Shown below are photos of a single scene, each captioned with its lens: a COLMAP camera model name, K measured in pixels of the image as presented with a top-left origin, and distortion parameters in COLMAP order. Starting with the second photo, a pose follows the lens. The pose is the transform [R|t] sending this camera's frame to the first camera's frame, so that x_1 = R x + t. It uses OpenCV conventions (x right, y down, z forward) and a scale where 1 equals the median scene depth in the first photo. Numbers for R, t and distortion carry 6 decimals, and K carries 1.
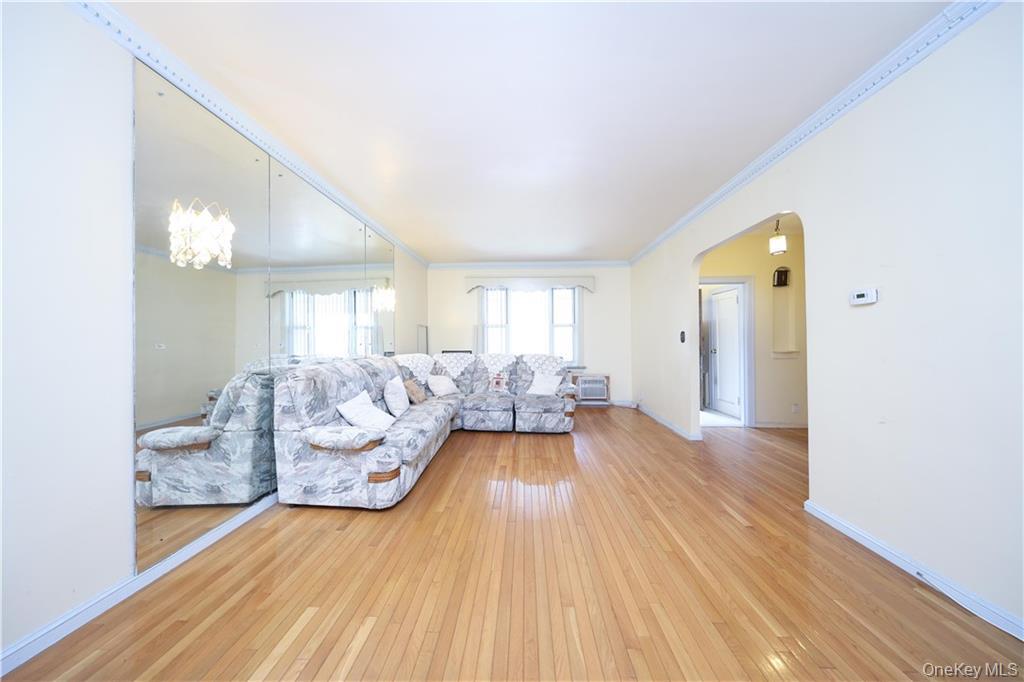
lens RADIAL K [[295.9, 0, 508.6], [0, 295.9, 340.3], [0, 0, 1]] dist [-0.000617, -0.000225]
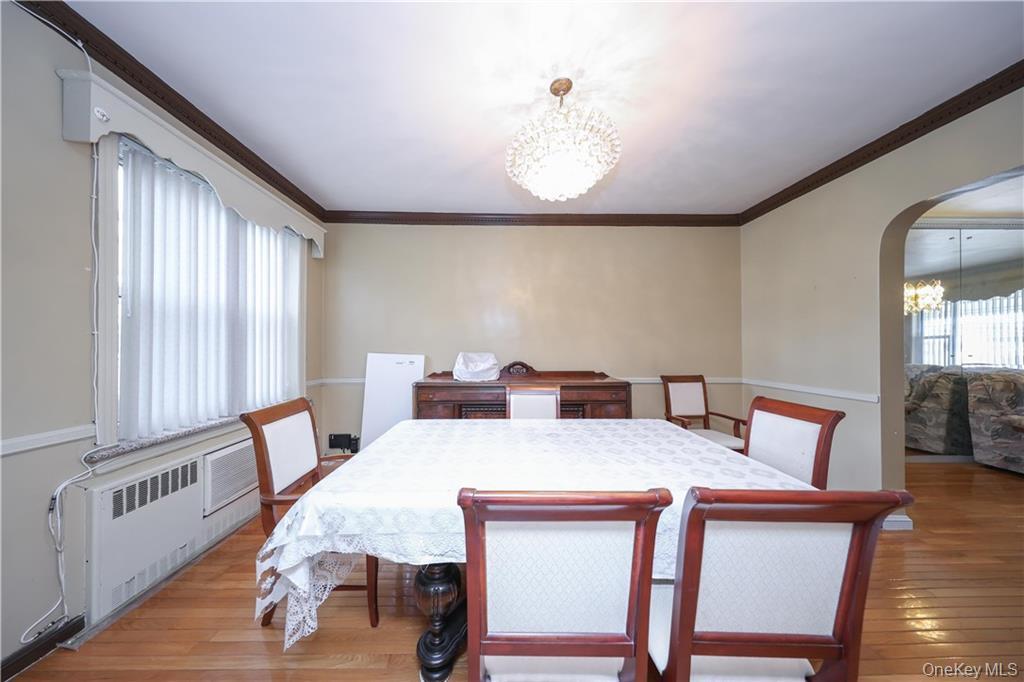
lens RADIAL K [[295.9, 0, 508.0], [0, 295.9, 347.4], [0, 0, 1]] dist [-0.000617, -0.000225]
pose [[0.059381, -0.000229, -0.998235, 0.569192], [0.000329, 1.000000, -0.000210, -0.028726], [0.998235, -0.000316, 0.059382, -1.433692]]
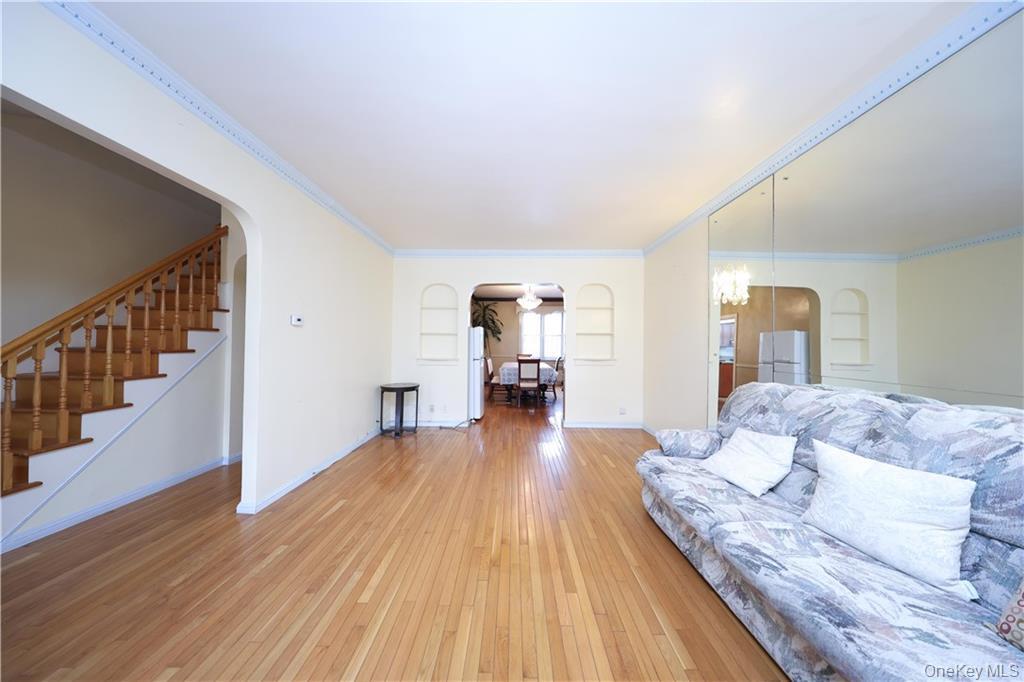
lens RADIAL K [[295.9, 0, 510.9], [0, 295.9, 340.6], [0, 0, 1]] dist [-0.000617, -0.000225]
pose [[-0.999176, -0.016418, -0.037126, 0.140816], [-0.015746, 0.999708, -0.018325, -0.009244], [0.037416, -0.017725, -0.999143, 1.977278]]
